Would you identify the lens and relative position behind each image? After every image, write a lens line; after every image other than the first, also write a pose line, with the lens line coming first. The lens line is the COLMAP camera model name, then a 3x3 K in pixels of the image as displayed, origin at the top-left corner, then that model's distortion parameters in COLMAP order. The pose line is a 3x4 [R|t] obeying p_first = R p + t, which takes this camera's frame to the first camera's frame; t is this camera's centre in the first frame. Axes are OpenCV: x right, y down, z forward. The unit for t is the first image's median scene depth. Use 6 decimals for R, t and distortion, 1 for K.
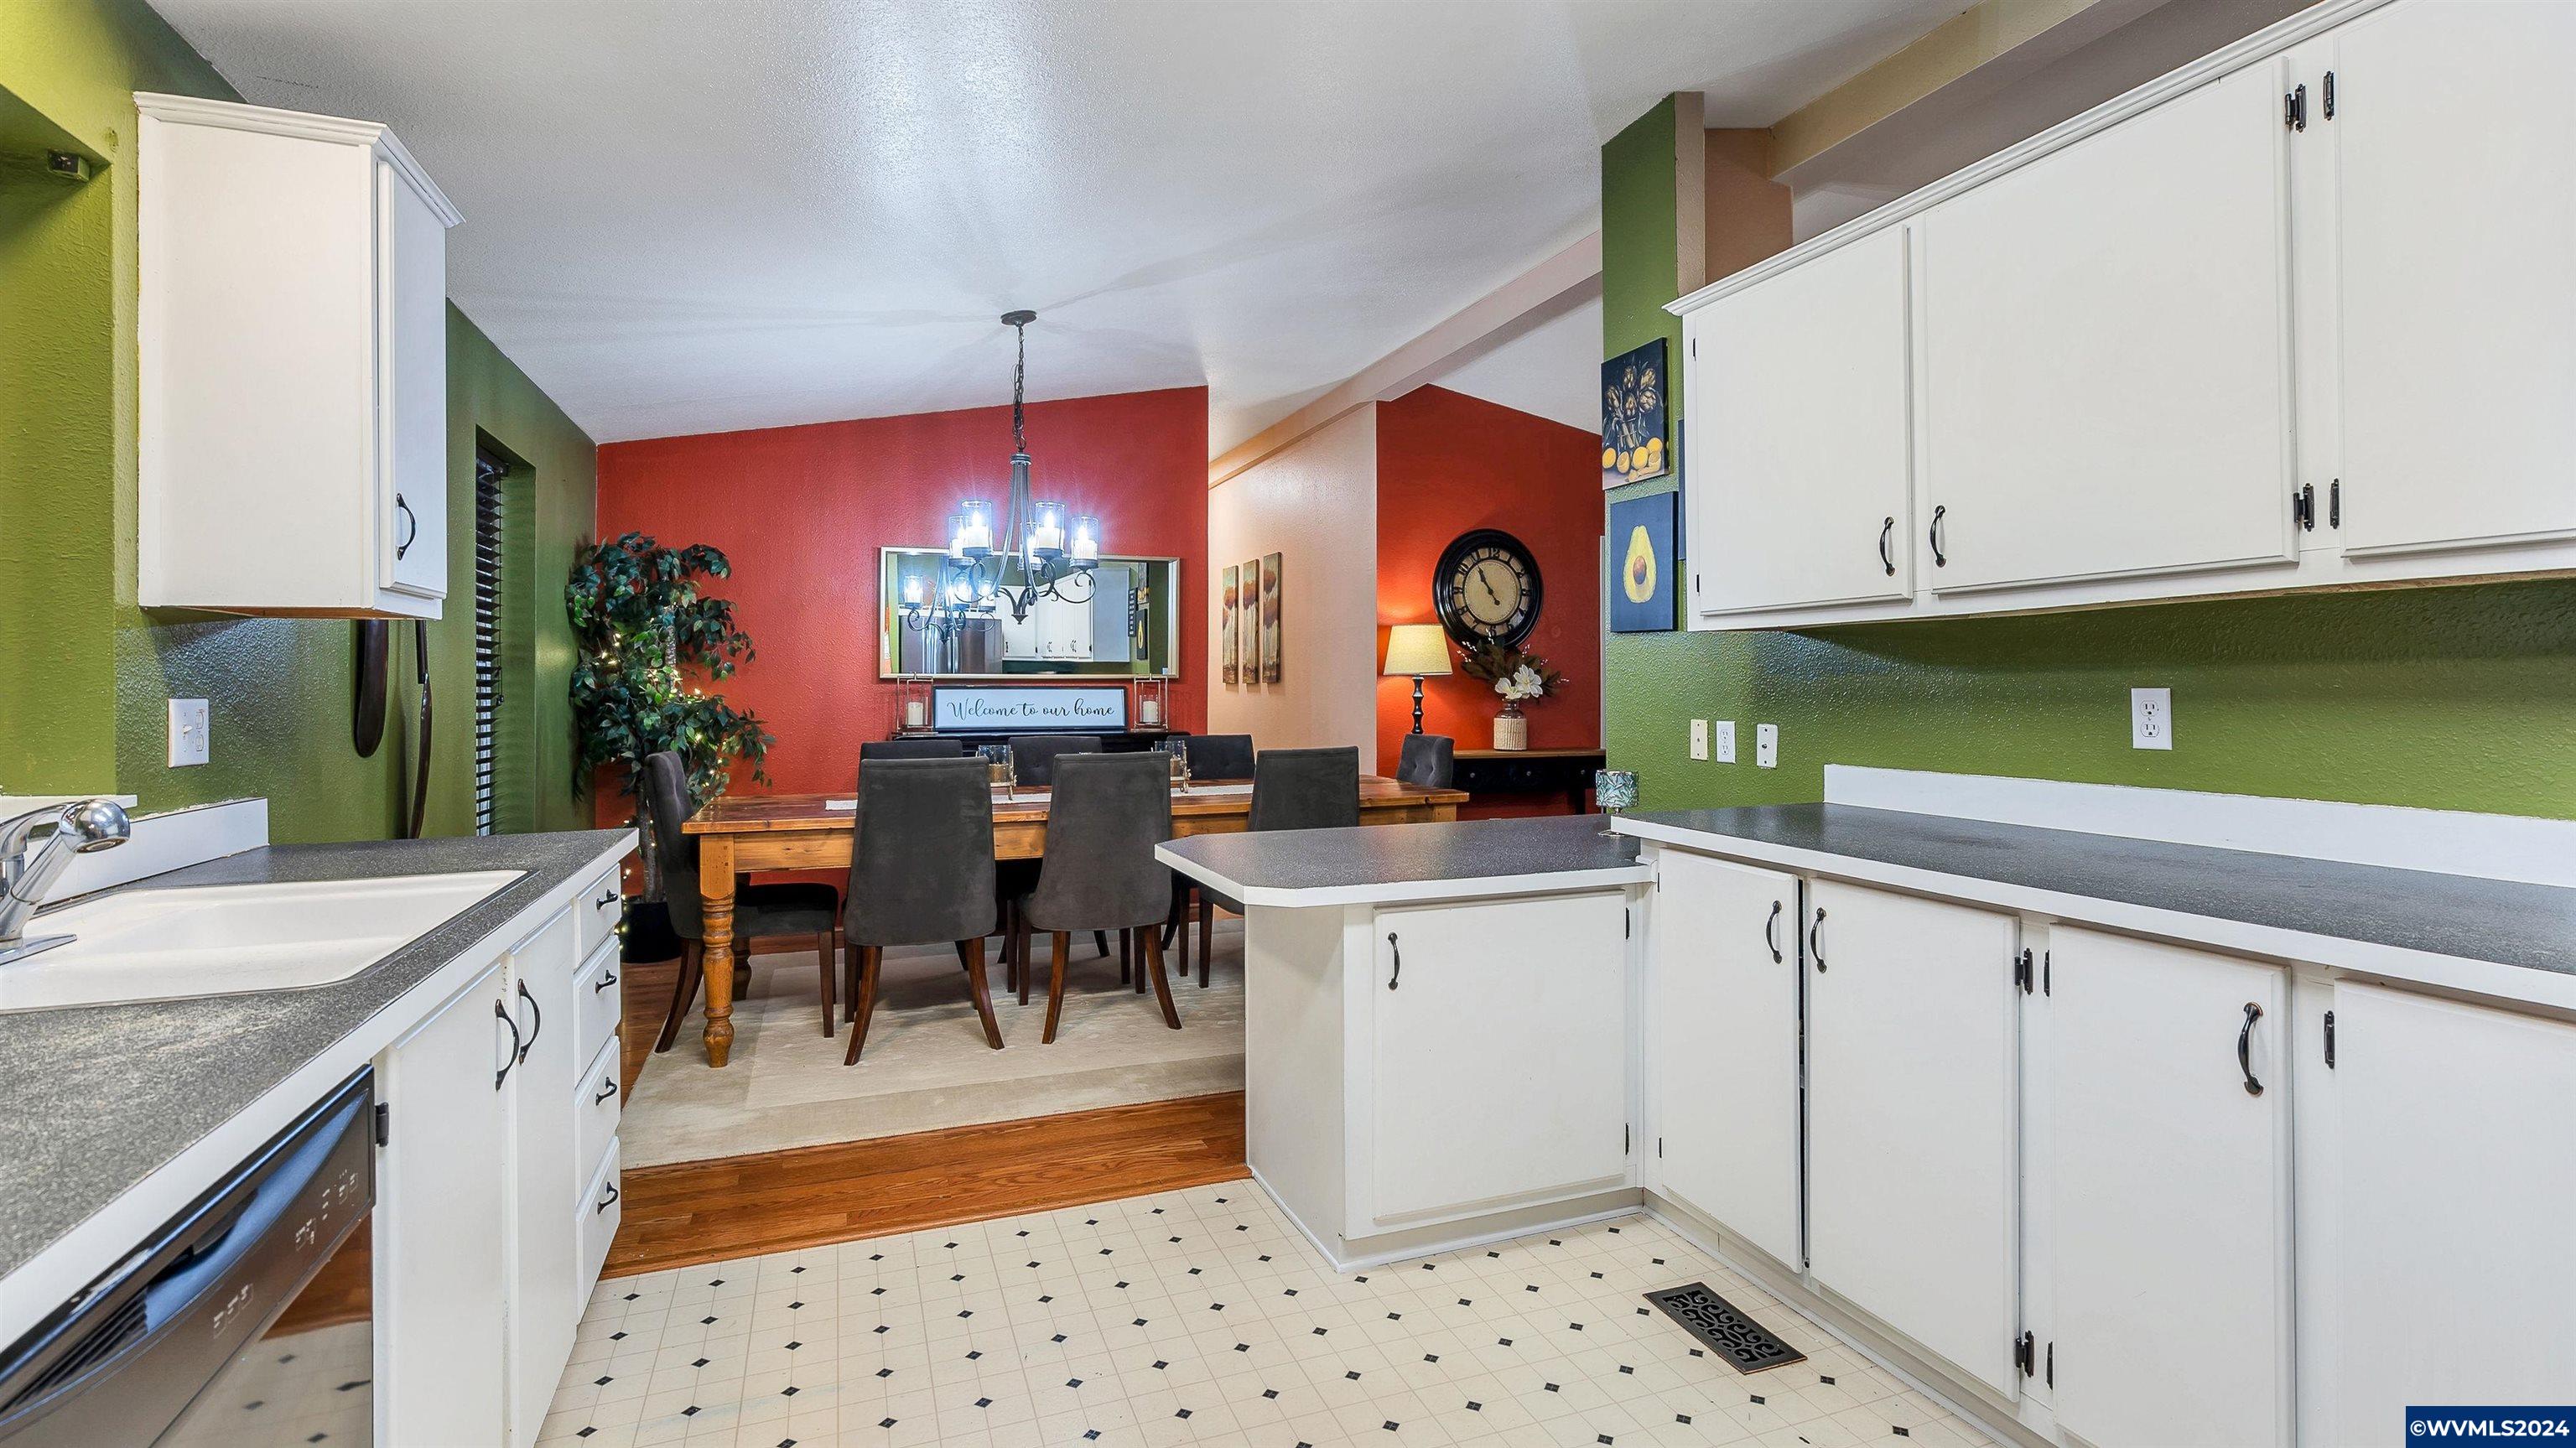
lens RADIAL K [[1184.6, 0, 1284.4], [0, 1184.6, 676.0], [0, 0, 1]] dist [0.001872, 0.000291]
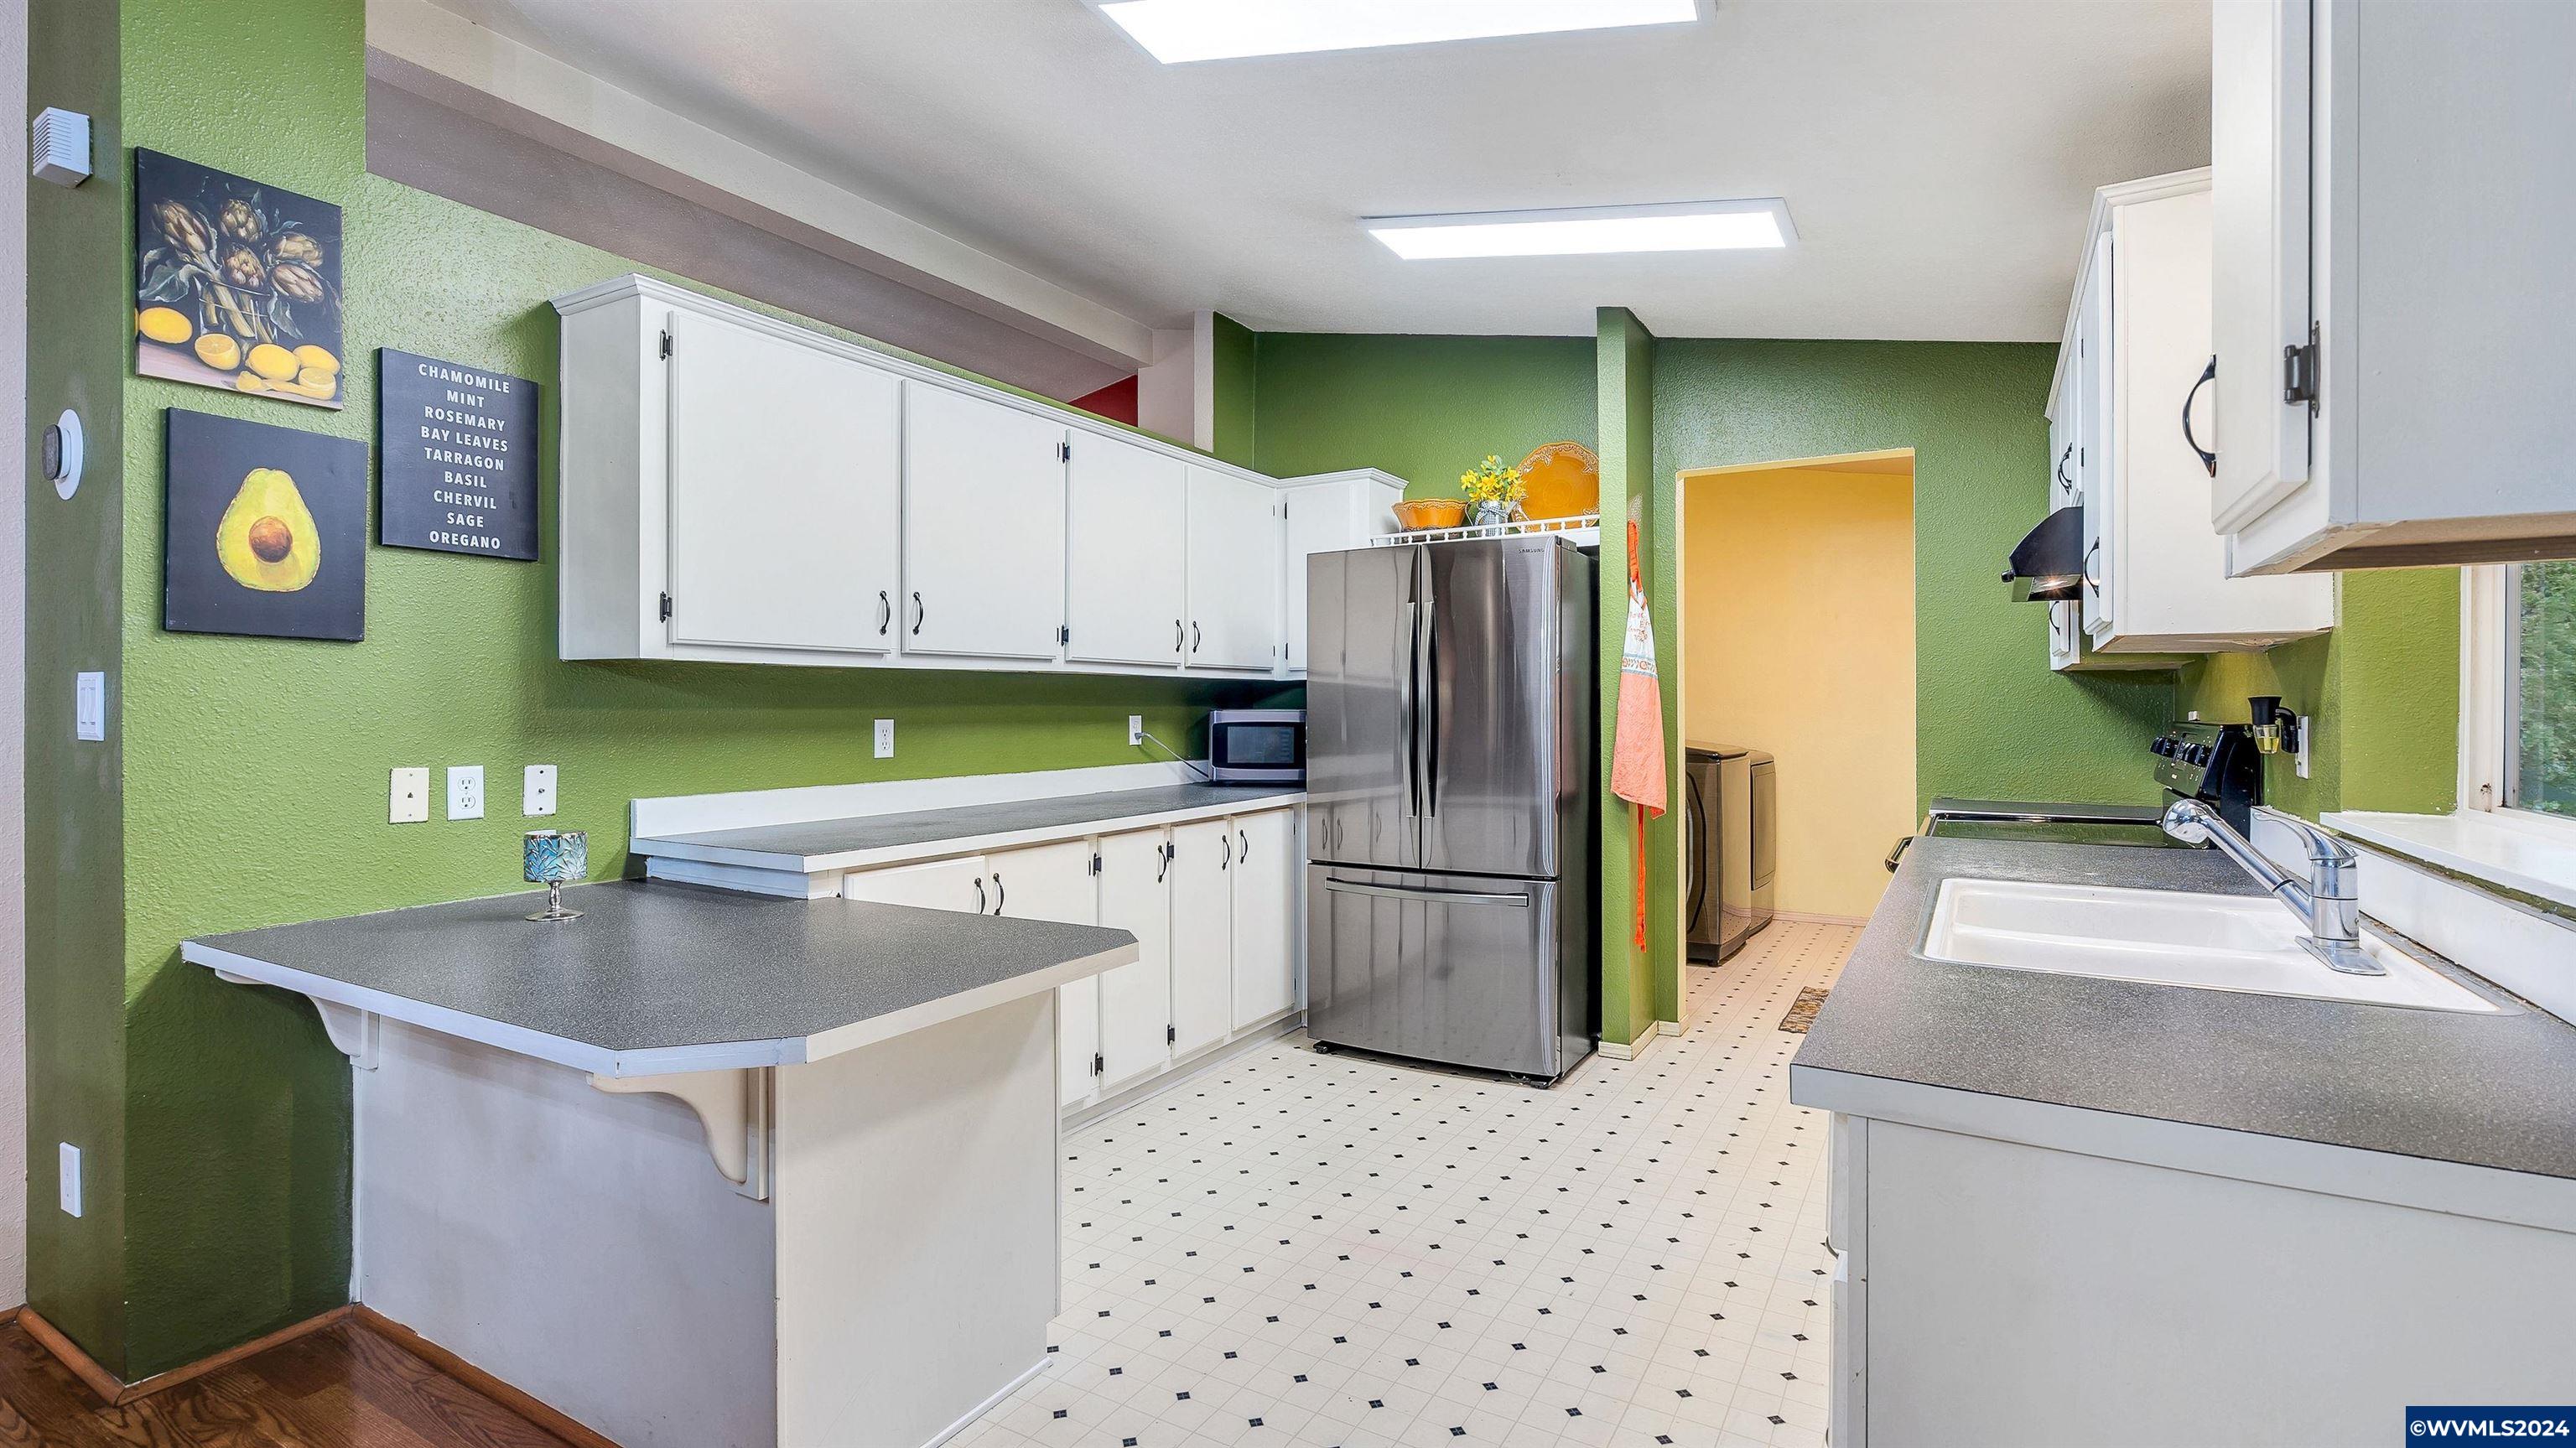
lens RADIAL K [[1184.6, 0, 1284.2], [0, 1184.6, 716.6], [0, 0, 1]] dist [0.001872, 0.000291]
pose [[-0.624482, 0.008390, 0.780994, -0.581950], [0.005999, 0.999964, -0.005945, 0.013107], [-0.781016, 0.000973, -0.624510, 1.072962]]
